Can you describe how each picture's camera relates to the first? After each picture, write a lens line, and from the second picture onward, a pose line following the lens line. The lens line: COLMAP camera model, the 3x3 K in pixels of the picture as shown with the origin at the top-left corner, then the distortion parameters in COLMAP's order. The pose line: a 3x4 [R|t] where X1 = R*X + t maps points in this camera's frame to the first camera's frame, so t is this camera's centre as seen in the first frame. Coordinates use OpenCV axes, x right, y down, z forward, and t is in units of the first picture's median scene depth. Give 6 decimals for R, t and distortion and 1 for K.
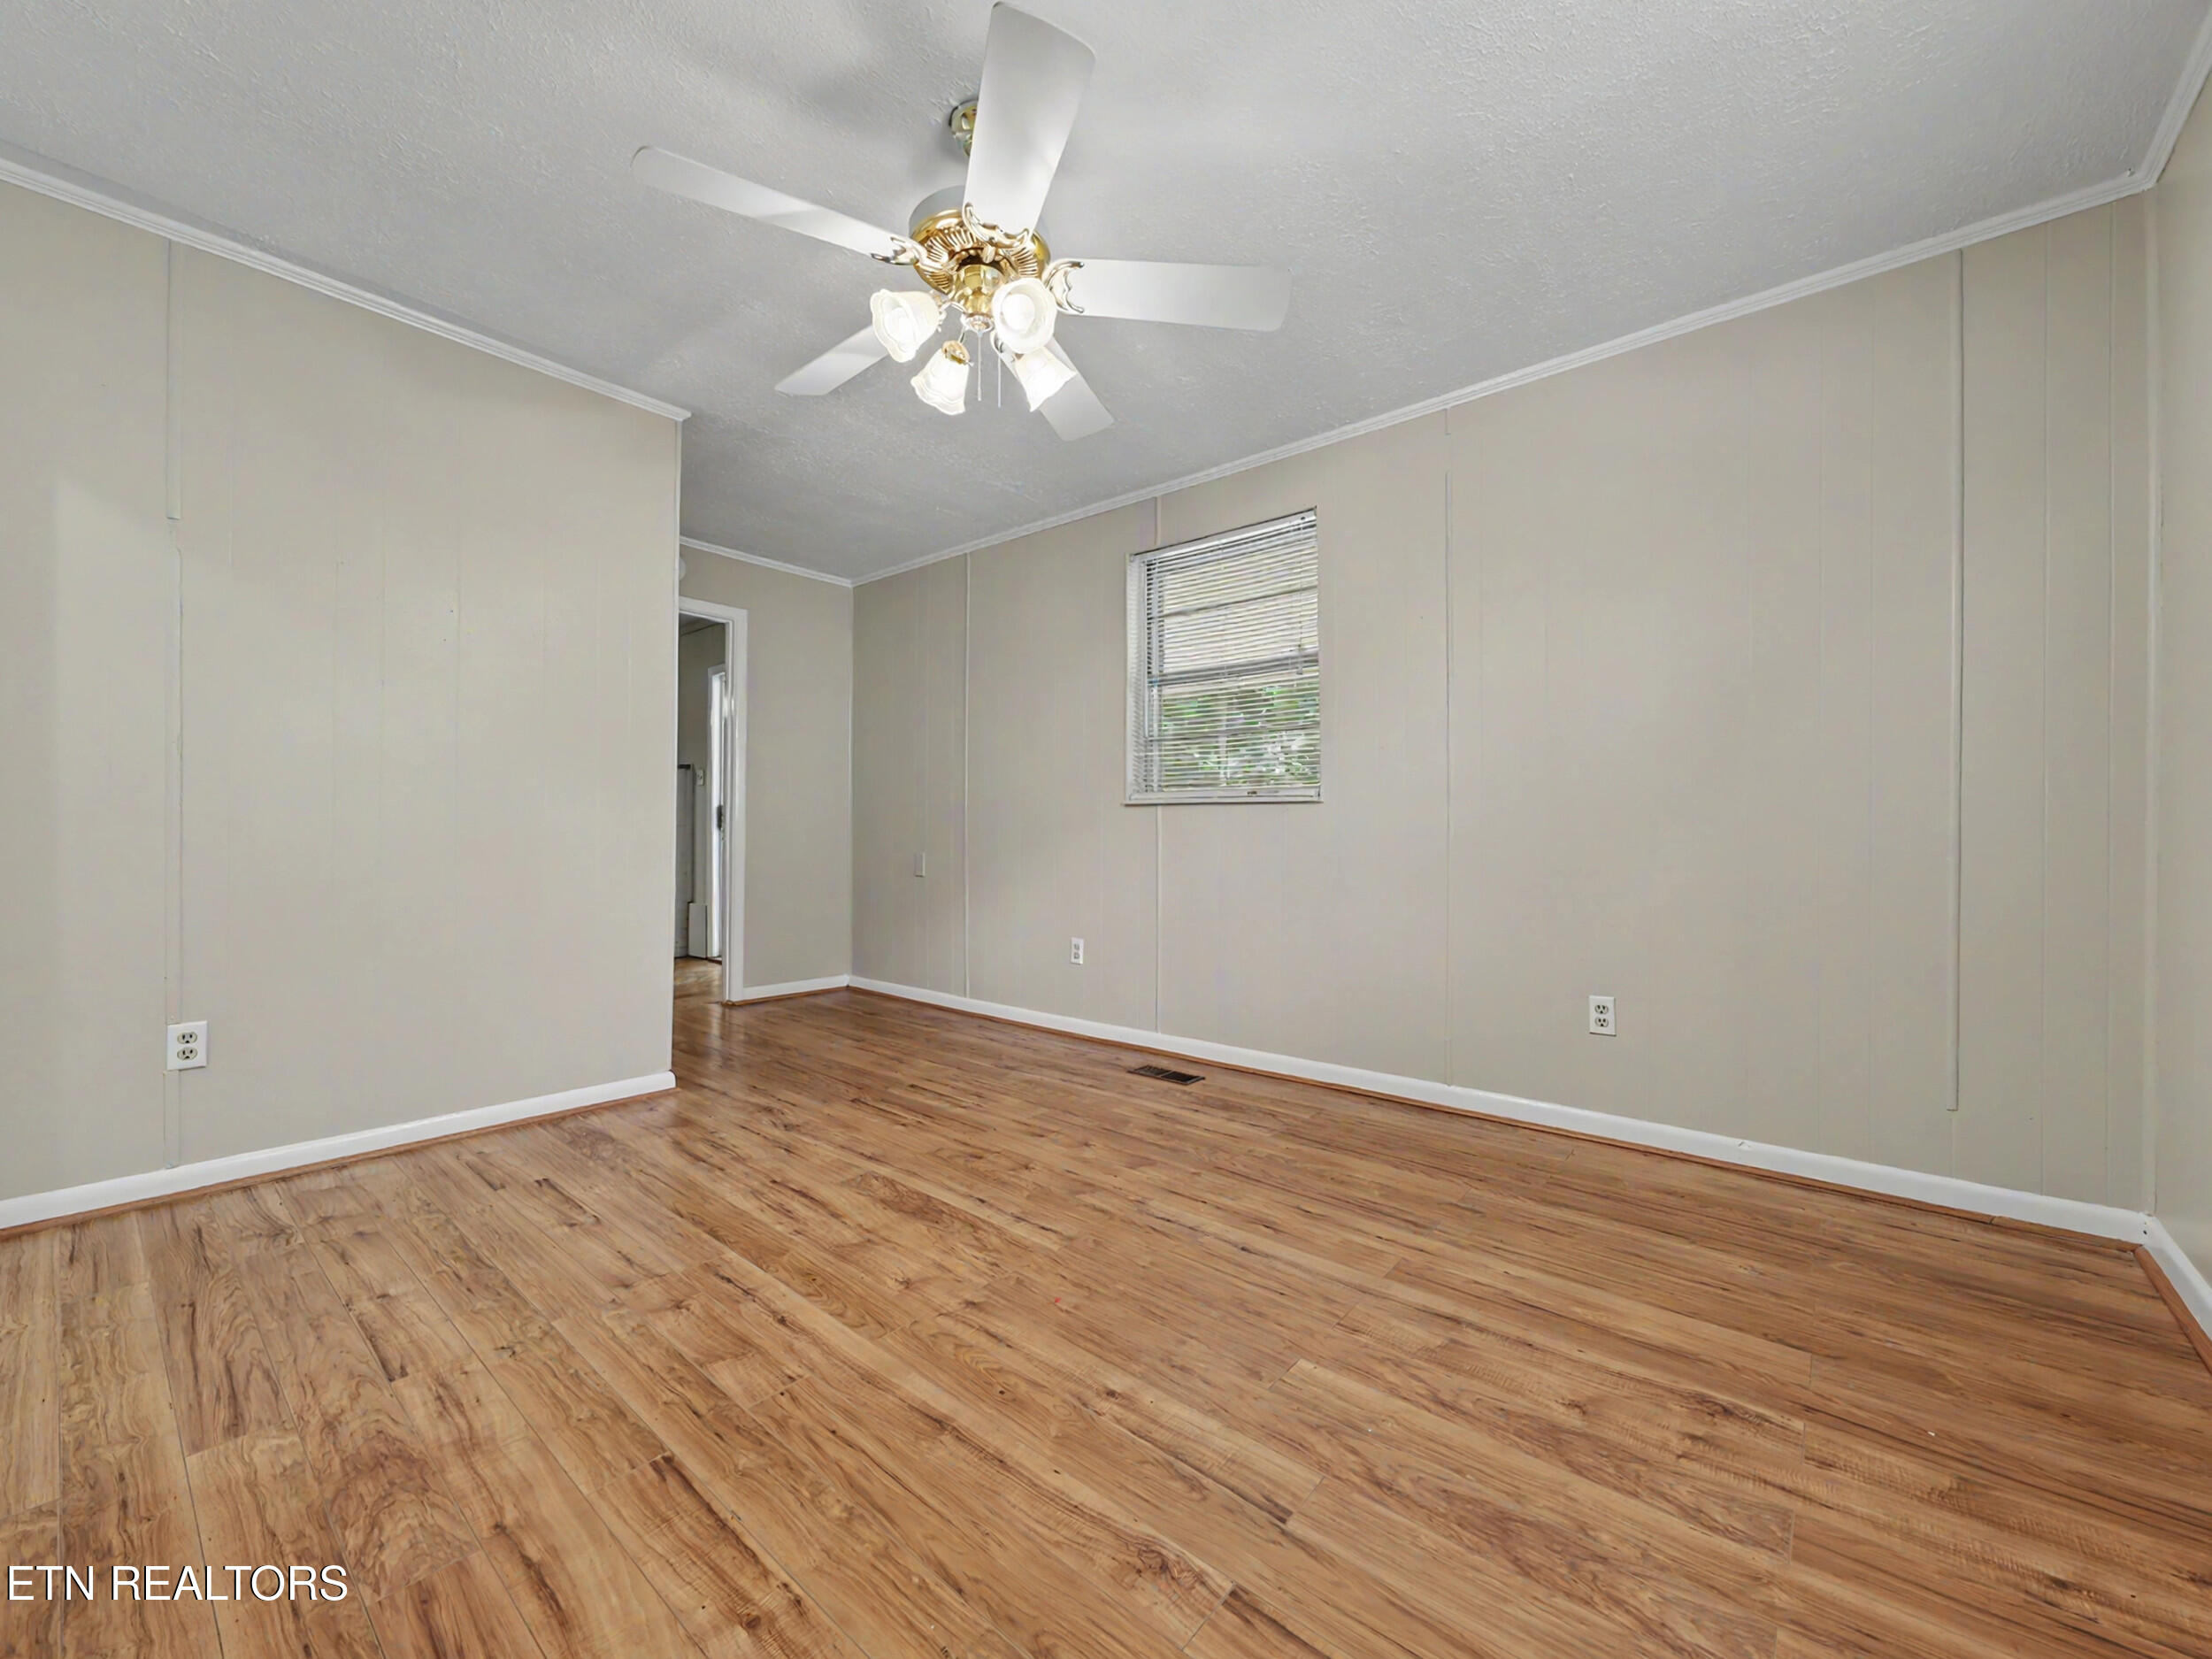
lens RADIAL K [[876.2, 0, 1095.5], [0, 876.2, 841.0], [0, 0, 1]] dist [-0.001174, 0.000895]
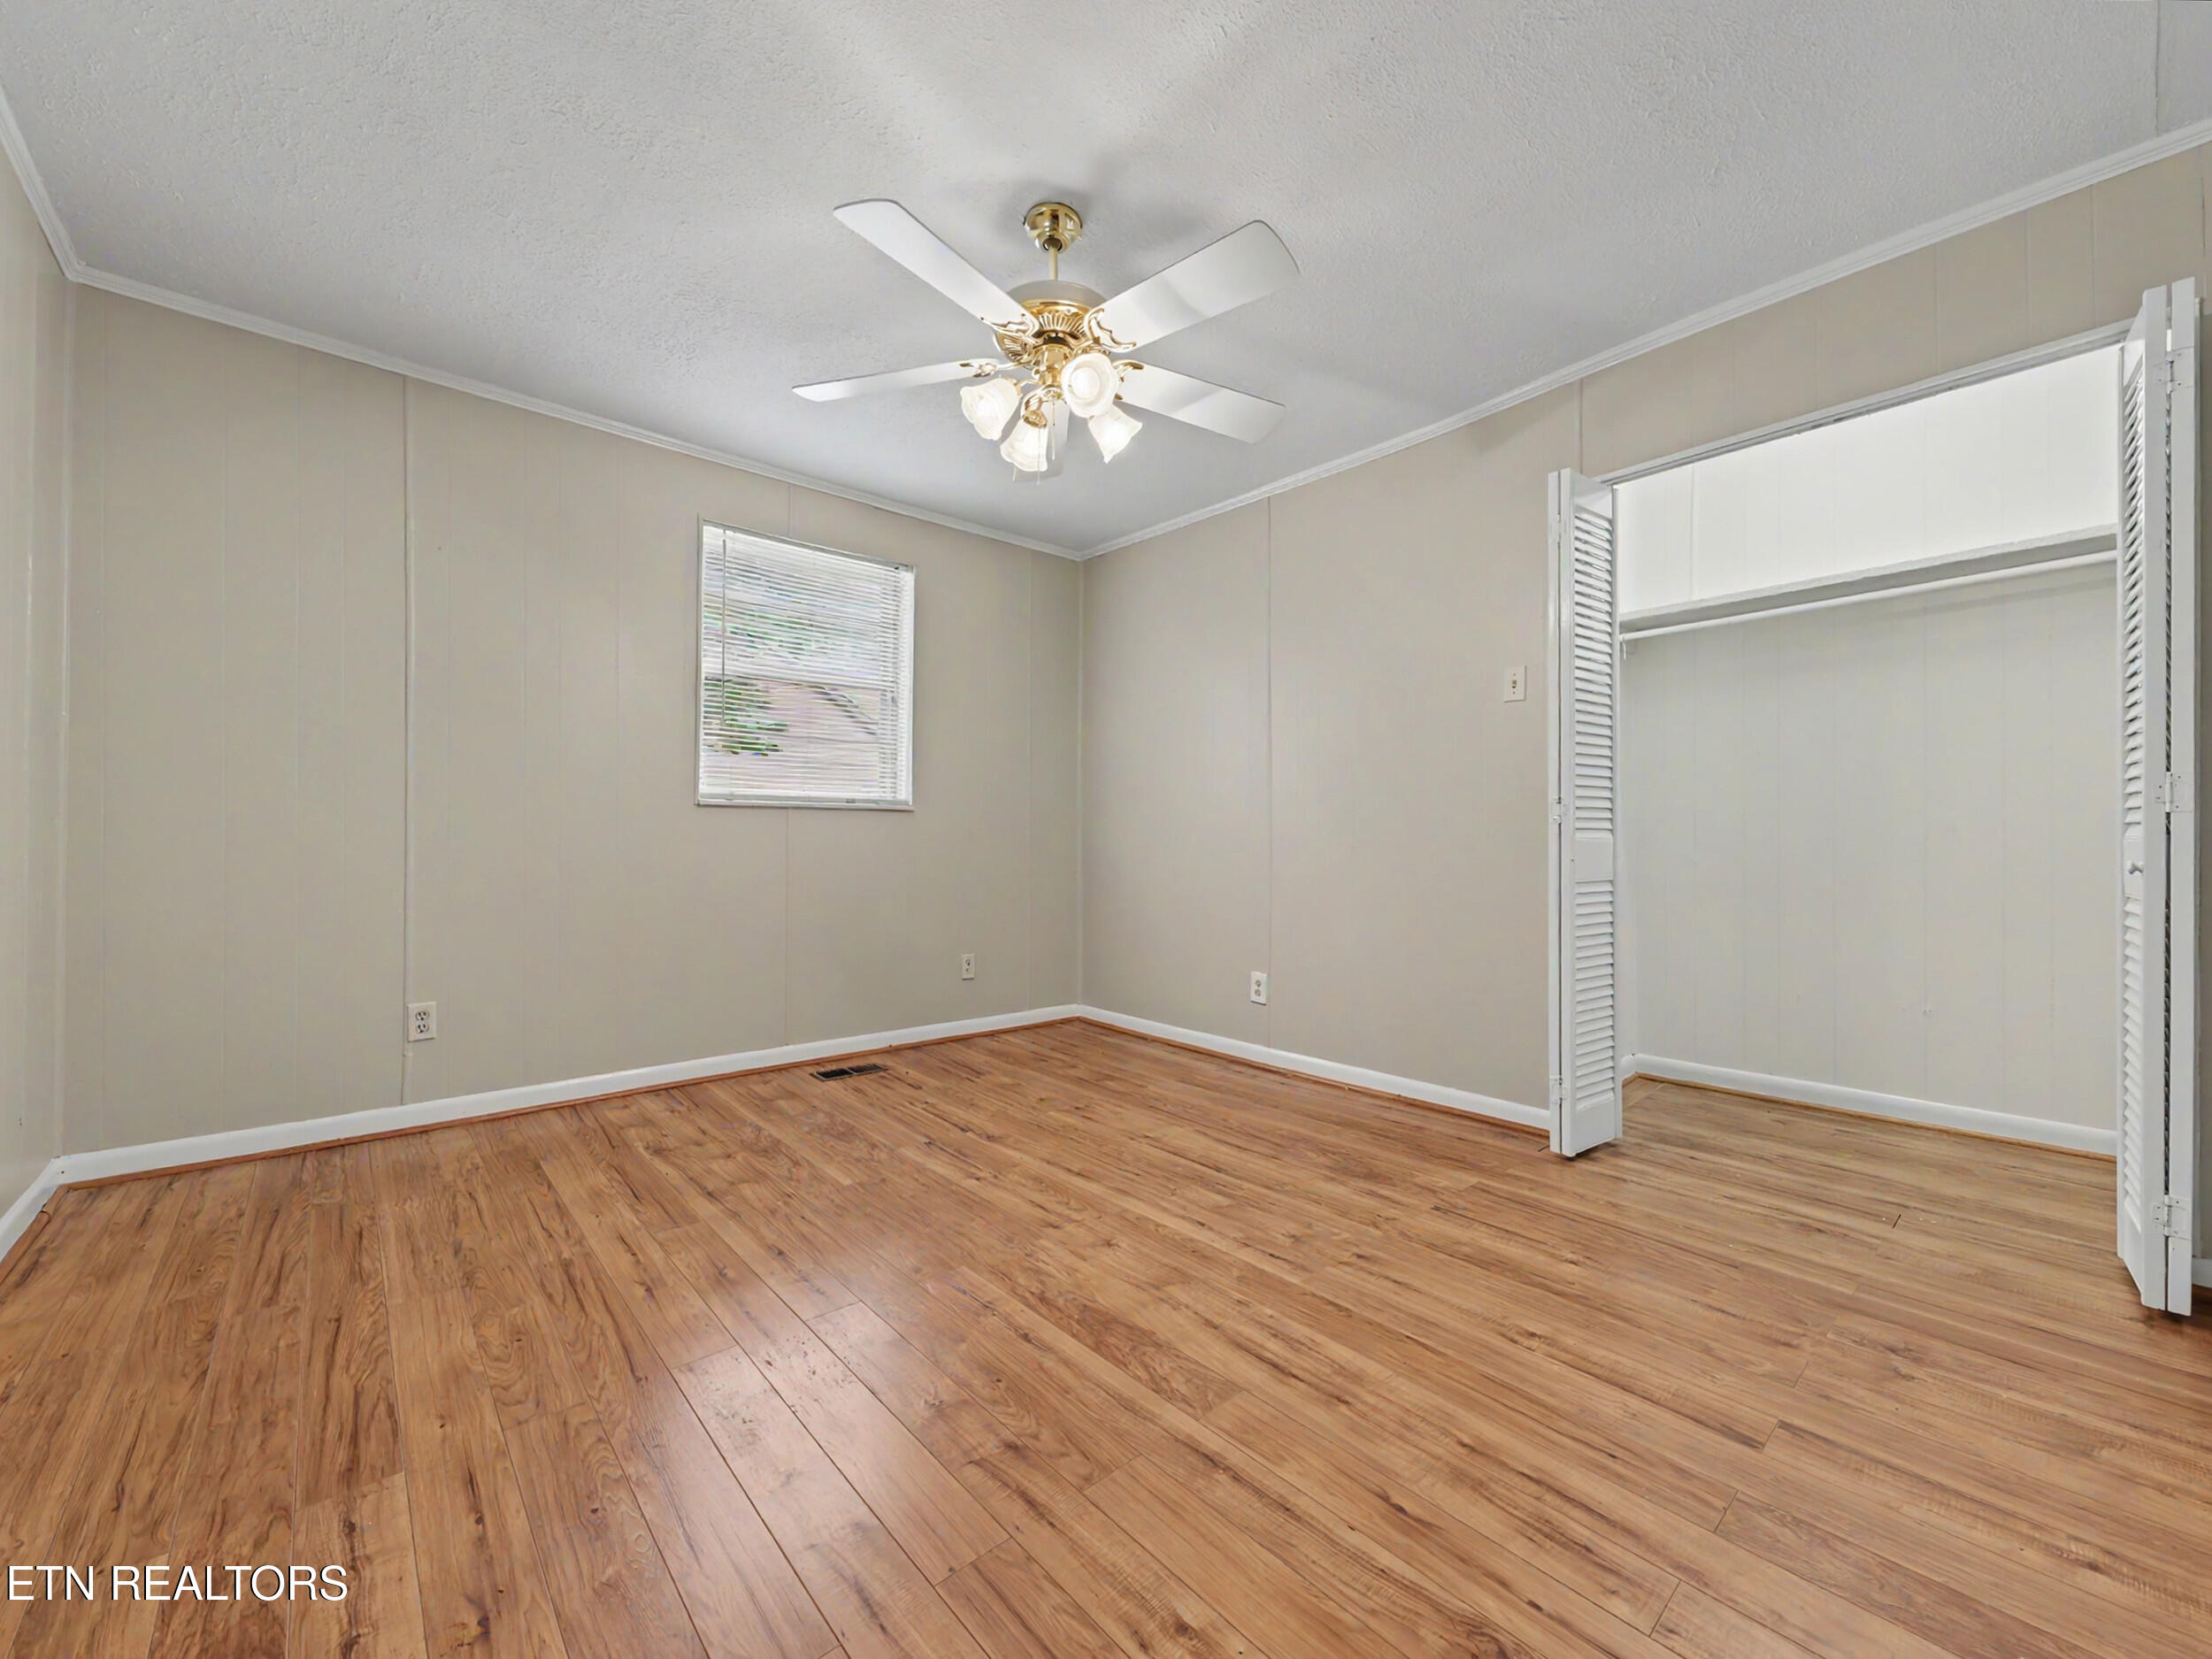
lens RADIAL K [[876.2, 0, 1083.8], [0, 876.2, 830.4], [0, 0, 1]] dist [-0.001174, 0.000895]
pose [[-0.986443, -0.009411, 0.163834, -0.340579], [-0.010022, 0.999946, -0.002901, -0.019208], [-0.163798, -0.004503, -0.986484, 1.991117]]
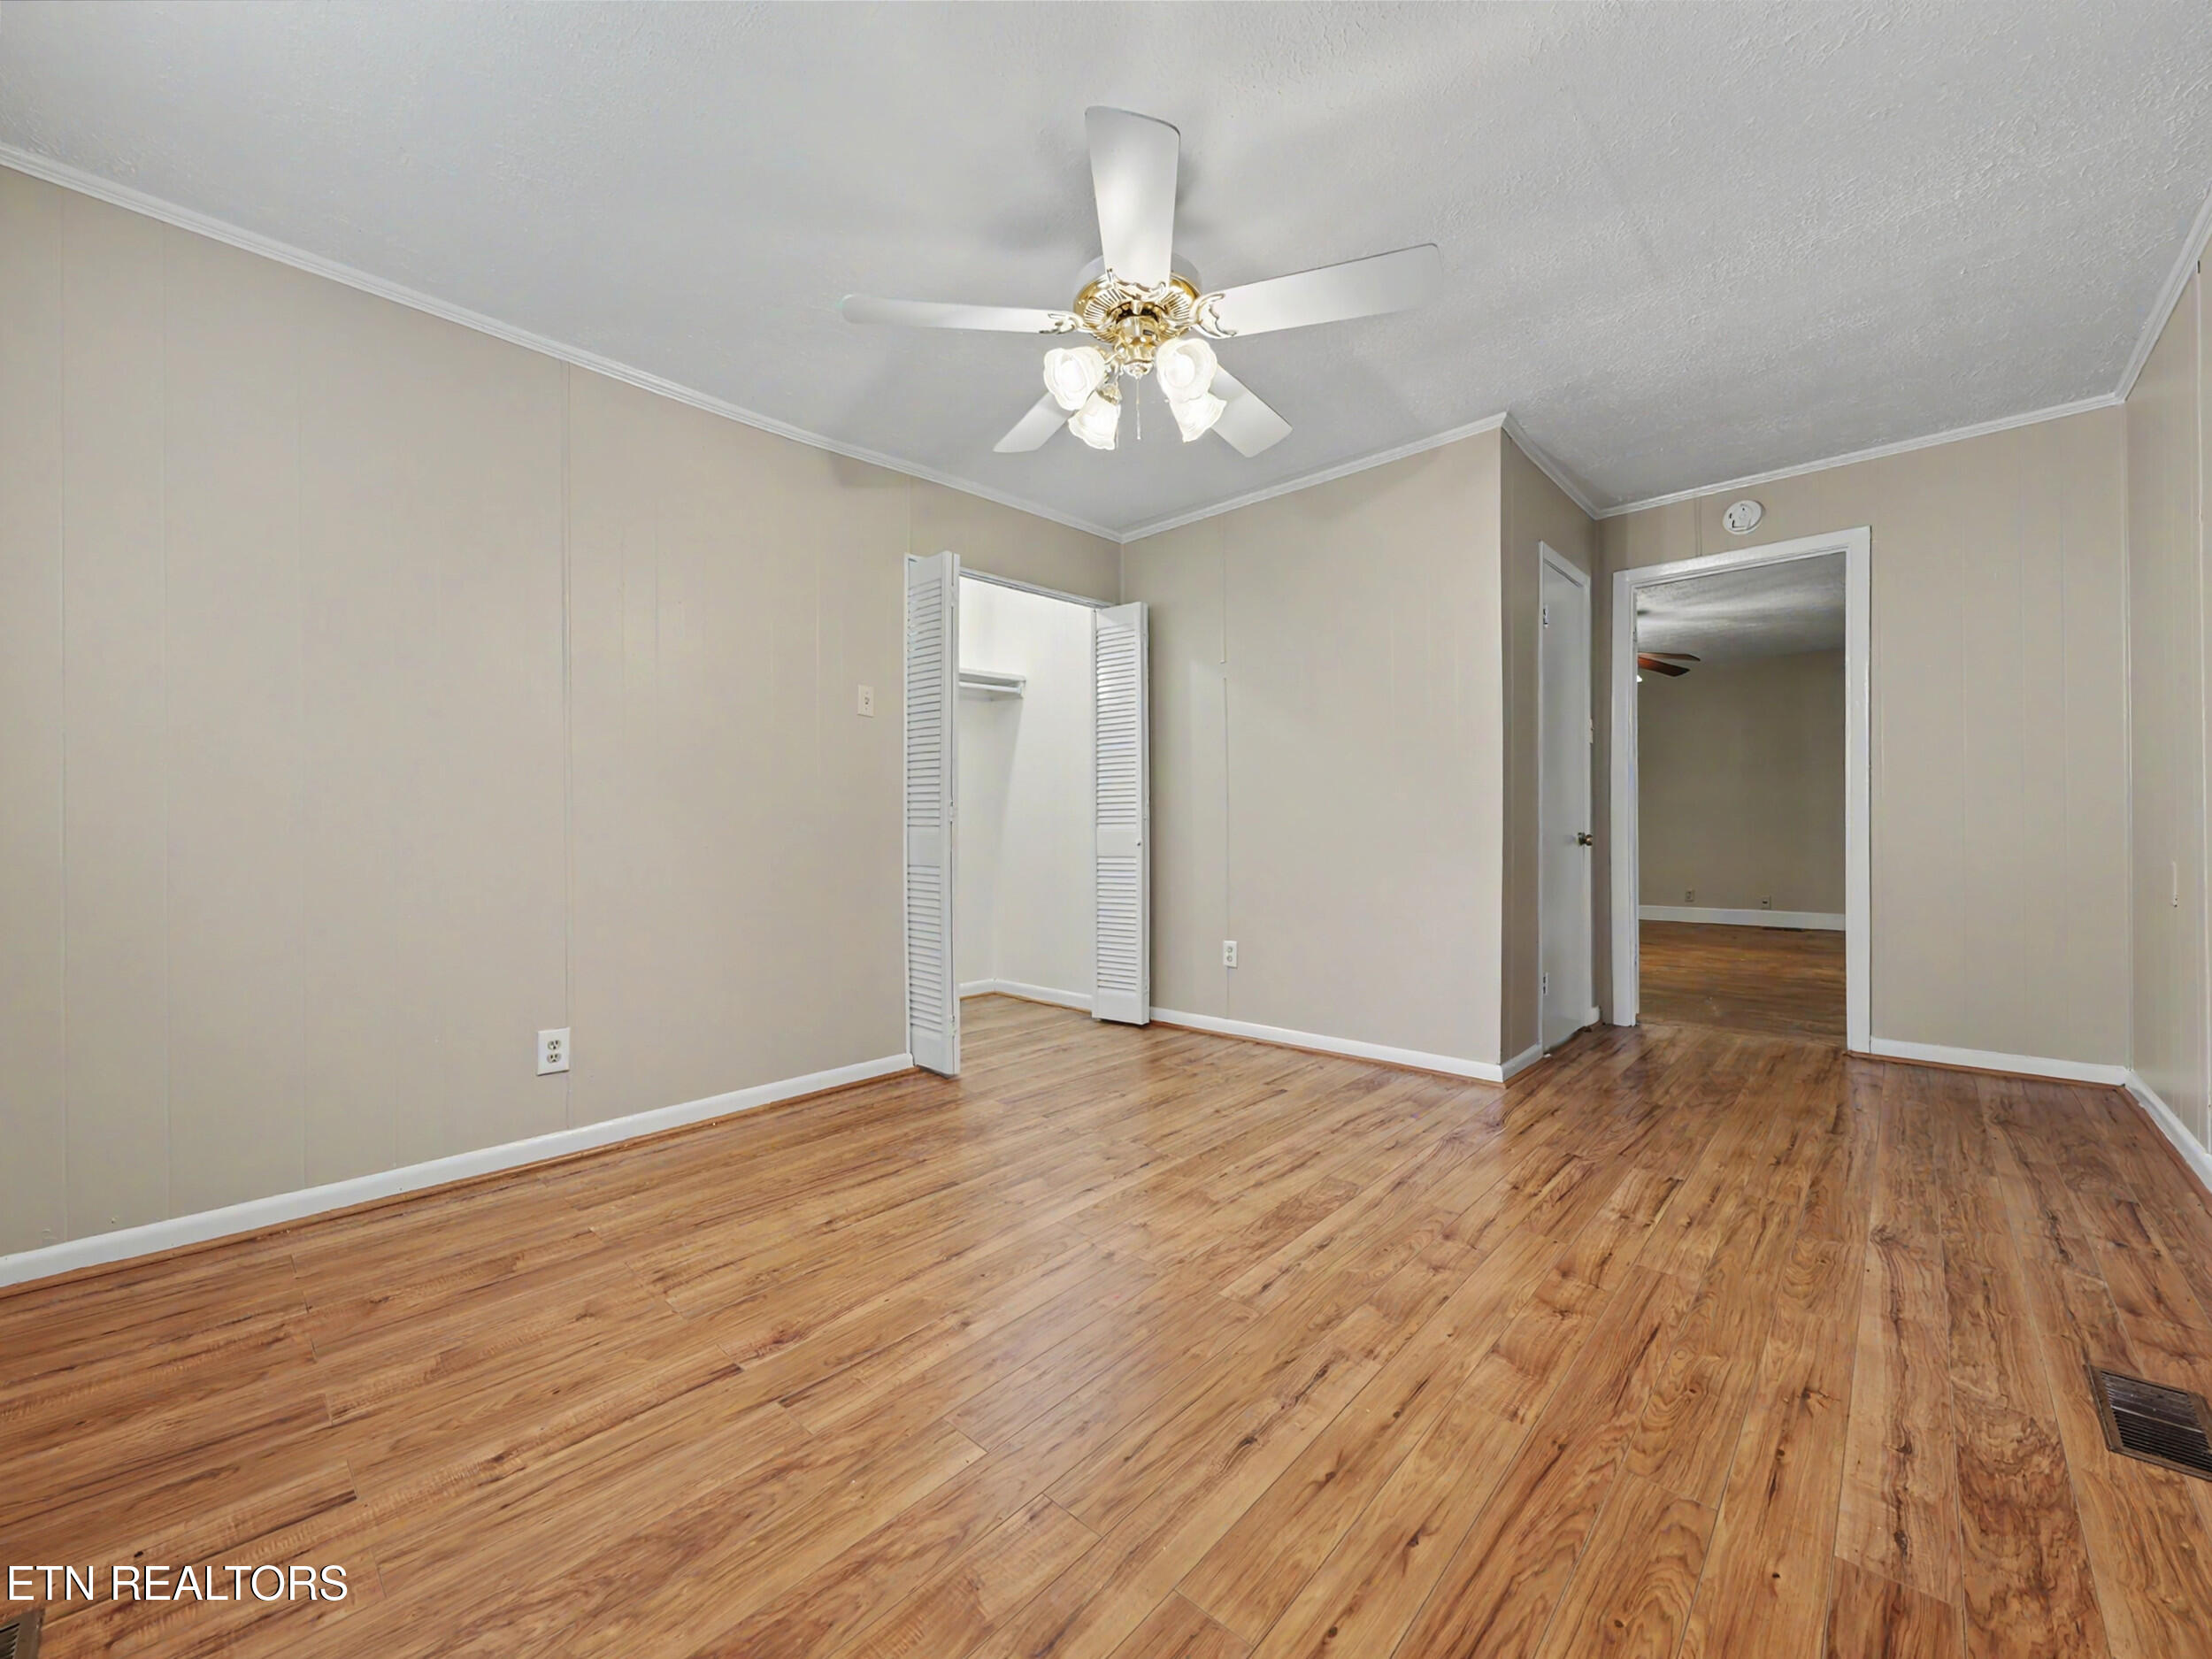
lens RADIAL K [[876.2, 0, 1107.8], [0, 876.2, 829.3], [0, 0, 1]] dist [-0.001174, 0.000895]
pose [[-0.044737, -0.008329, -0.998964, 0.895121], [0.004721, 0.999952, -0.008548, -0.009162], [0.998988, -0.005099, -0.044696, 0.950488]]
